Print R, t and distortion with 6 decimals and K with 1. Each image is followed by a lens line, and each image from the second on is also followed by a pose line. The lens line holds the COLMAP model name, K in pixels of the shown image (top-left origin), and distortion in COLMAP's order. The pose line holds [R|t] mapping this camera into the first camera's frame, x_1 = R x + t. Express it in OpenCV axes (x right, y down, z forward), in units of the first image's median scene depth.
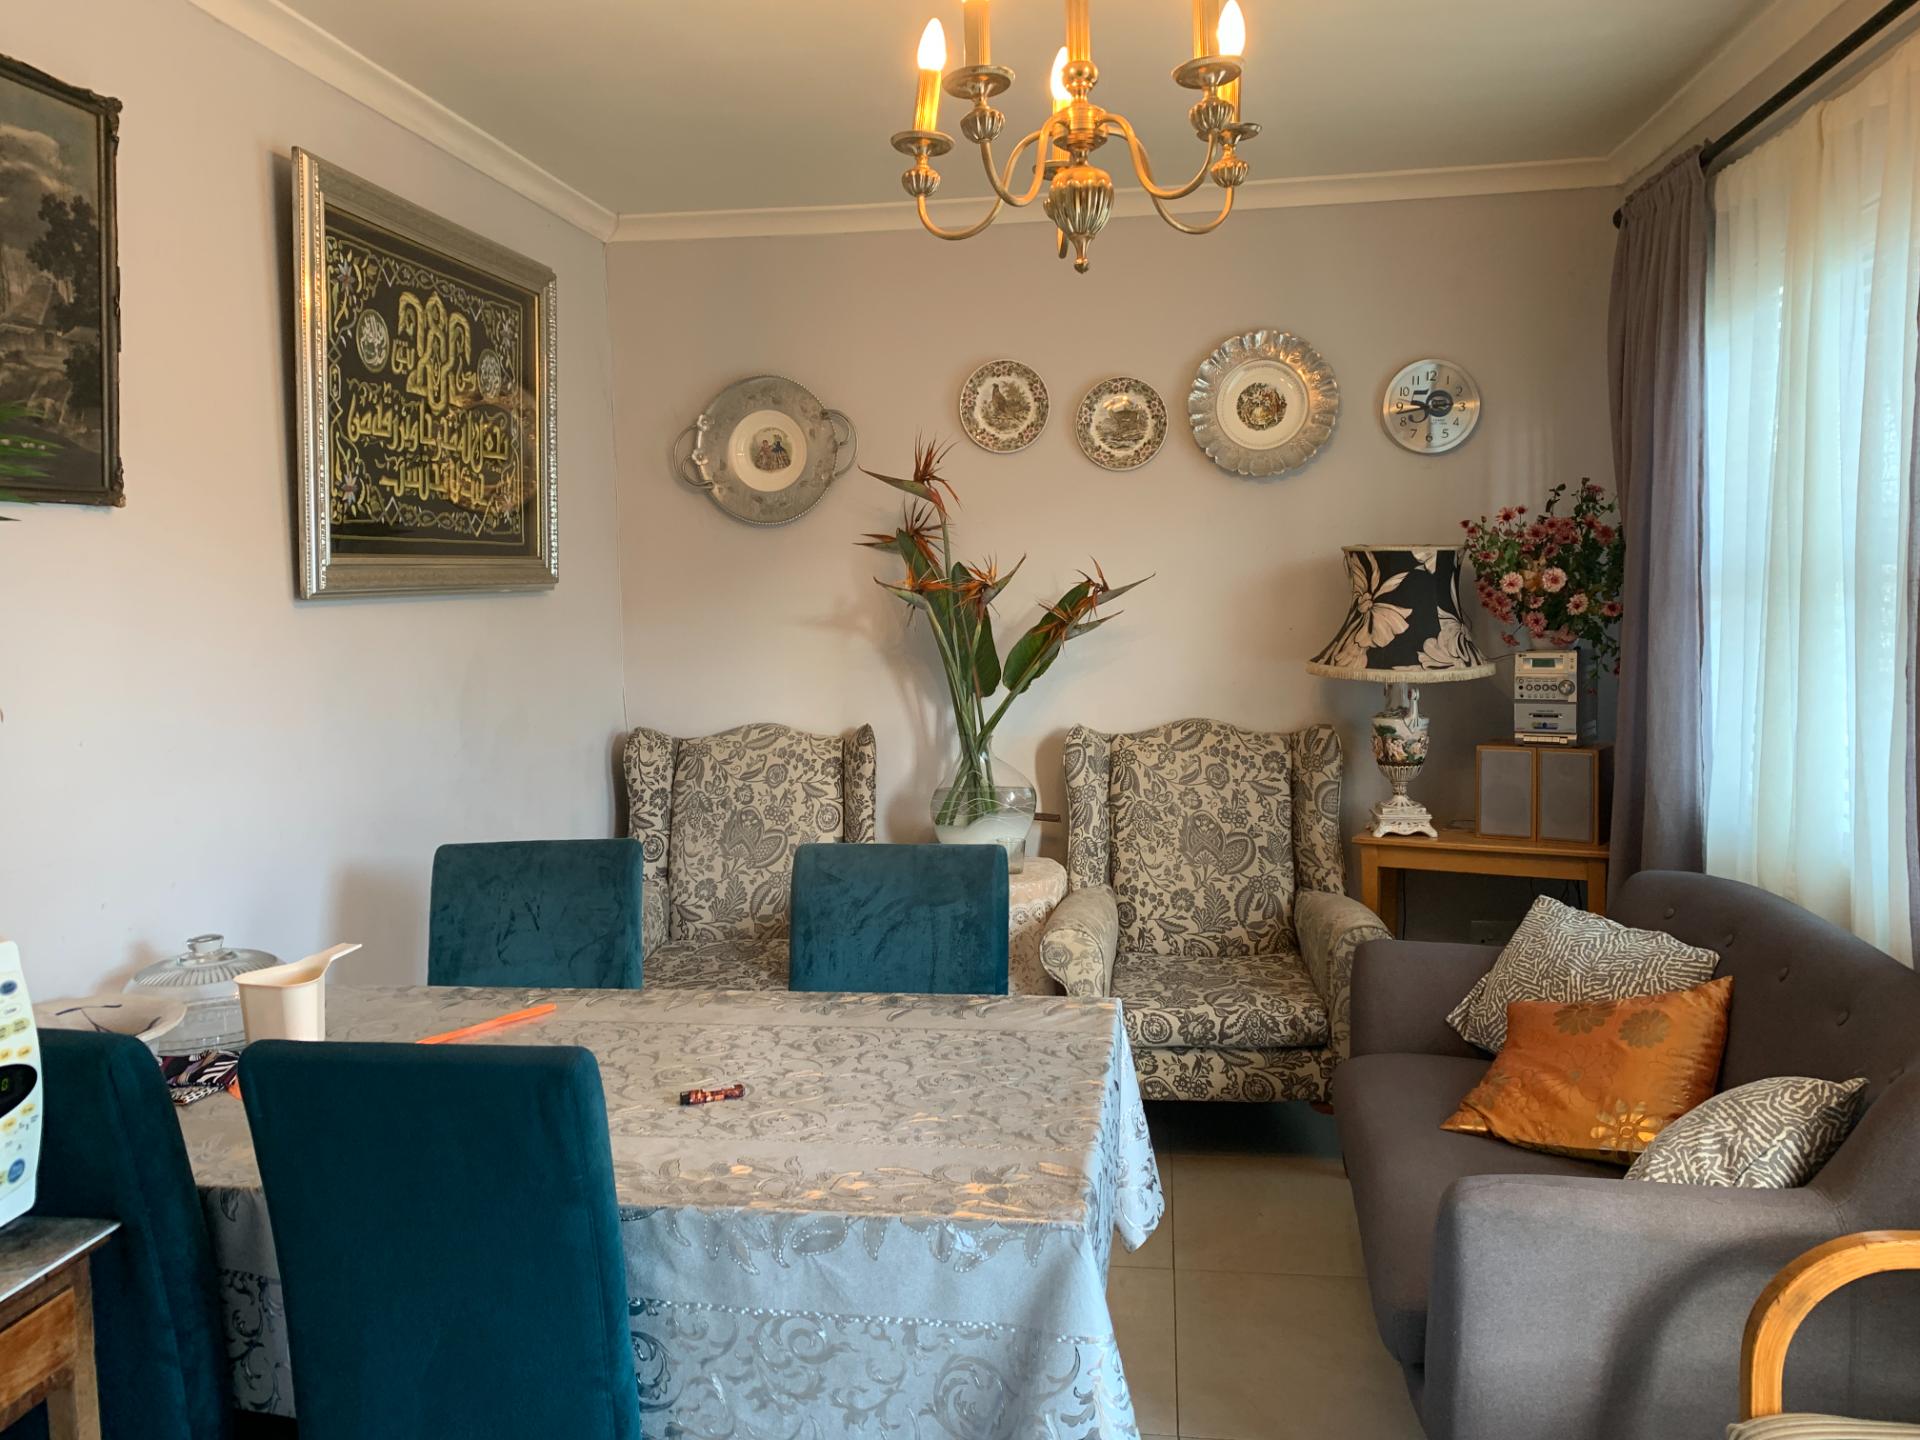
lens RADIAL K [[1454.4, 0, 956.1], [0, 1454.4, 702.8], [0, 0, 1]] dist [0.007451, -0.005834]
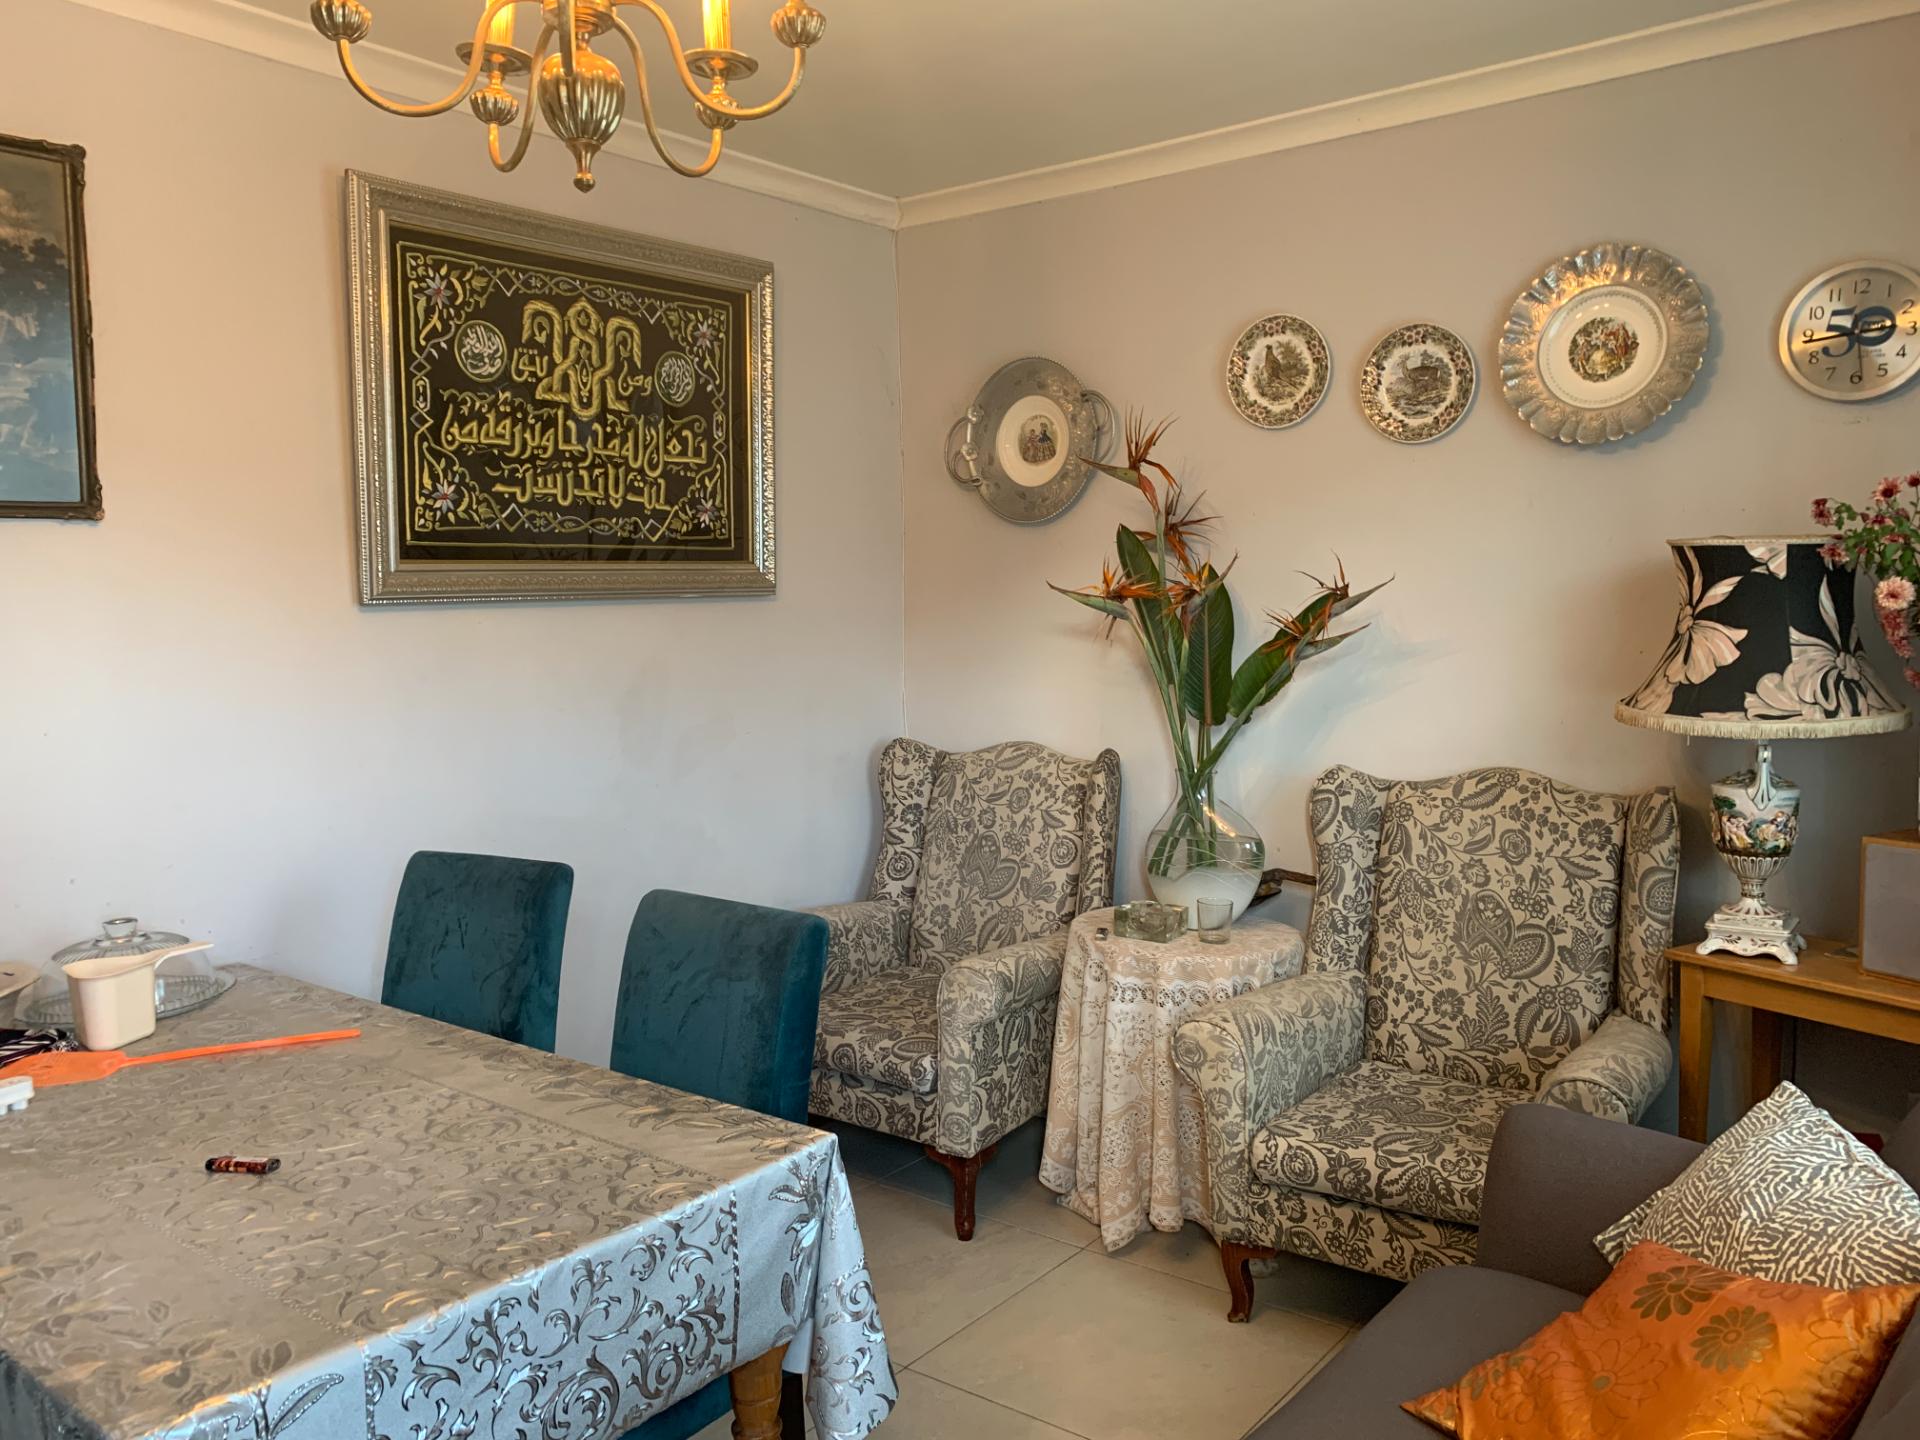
lens RADIAL K [[1452.0, 0, 960.0], [0, 1452.0, 720.0], [0, 0, 1]] dist [0.030763, -0.042533]
pose [[0.870761, 0.048485, -0.489310, 0.354839], [-0.042042, 0.998824, 0.024155, -0.025094], [0.489906, -0.000461, 0.871775, 0.238235]]
